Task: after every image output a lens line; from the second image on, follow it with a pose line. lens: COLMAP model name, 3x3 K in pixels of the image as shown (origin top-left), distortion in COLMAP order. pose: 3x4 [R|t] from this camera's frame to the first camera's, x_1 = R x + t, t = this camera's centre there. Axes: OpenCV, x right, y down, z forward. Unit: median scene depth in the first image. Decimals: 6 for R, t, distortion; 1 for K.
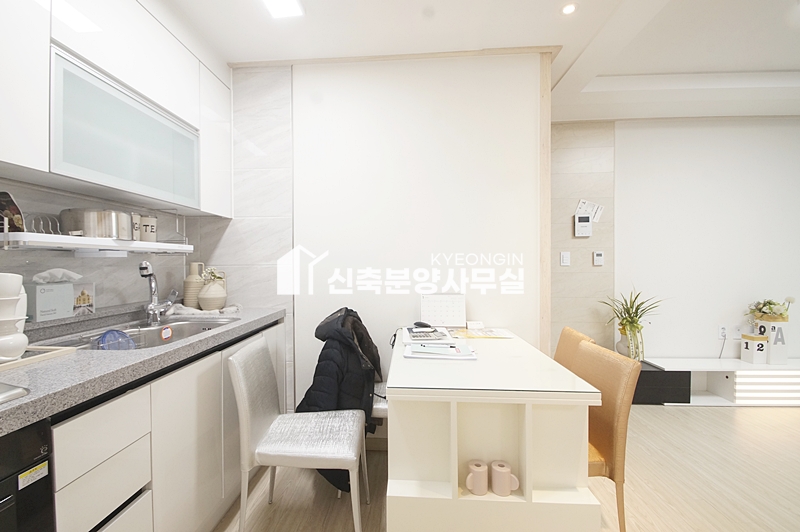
lens RADIAL K [[352.5, 0, 383.2], [0, 352.5, 267.6], [0, 0, 1]] dist [0.010649, -0.017387]
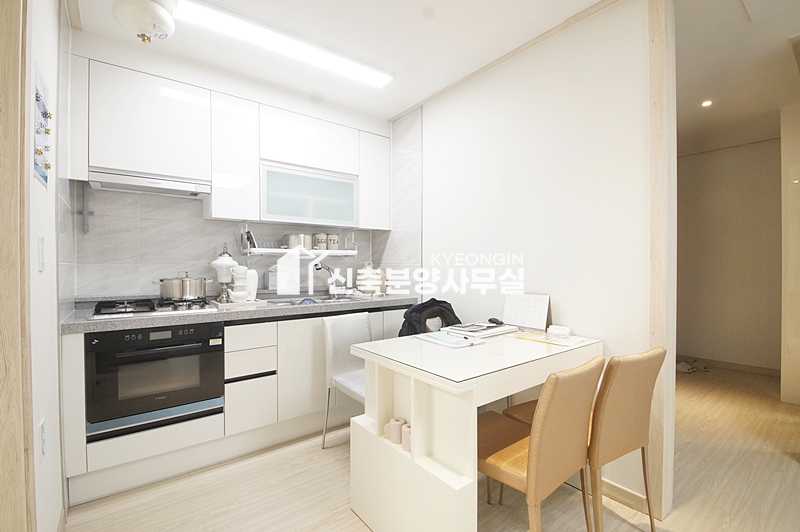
lens RADIAL K [[352.5, 0, 383.2], [0, 352.5, 267.6], [0, 0, 1]] dist [0.010649, -0.017387]
pose [[0.653027, 0.007804, -0.757295, 0.754557], [-0.009301, 0.999954, 0.002284, 0.007444], [0.757278, 0.005552, 0.653069, 0.086018]]
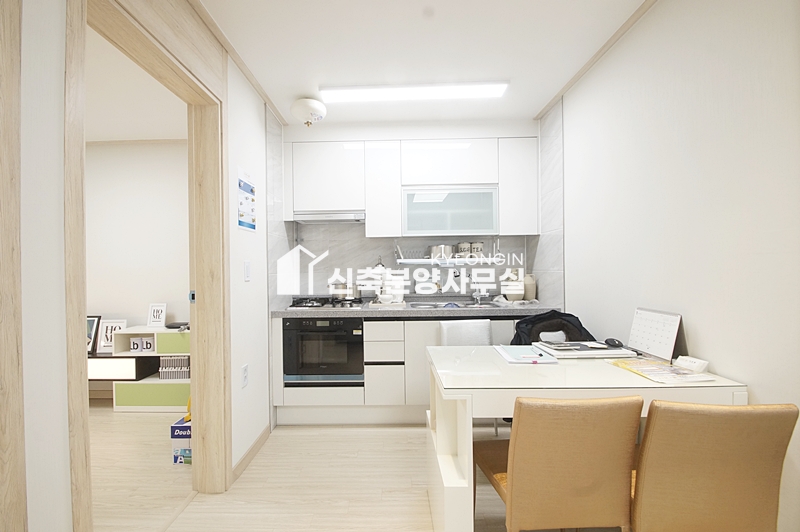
lens RADIAL K [[352.5, 0, 383.2], [0, 352.5, 267.6], [0, 0, 1]] dist [0.010649, -0.017387]
pose [[0.052211, 0.003817, -0.998629, 1.052295], [0.002196, 0.999990, 0.003937, -0.028429], [0.998634, -0.002399, 0.052202, 0.440311]]
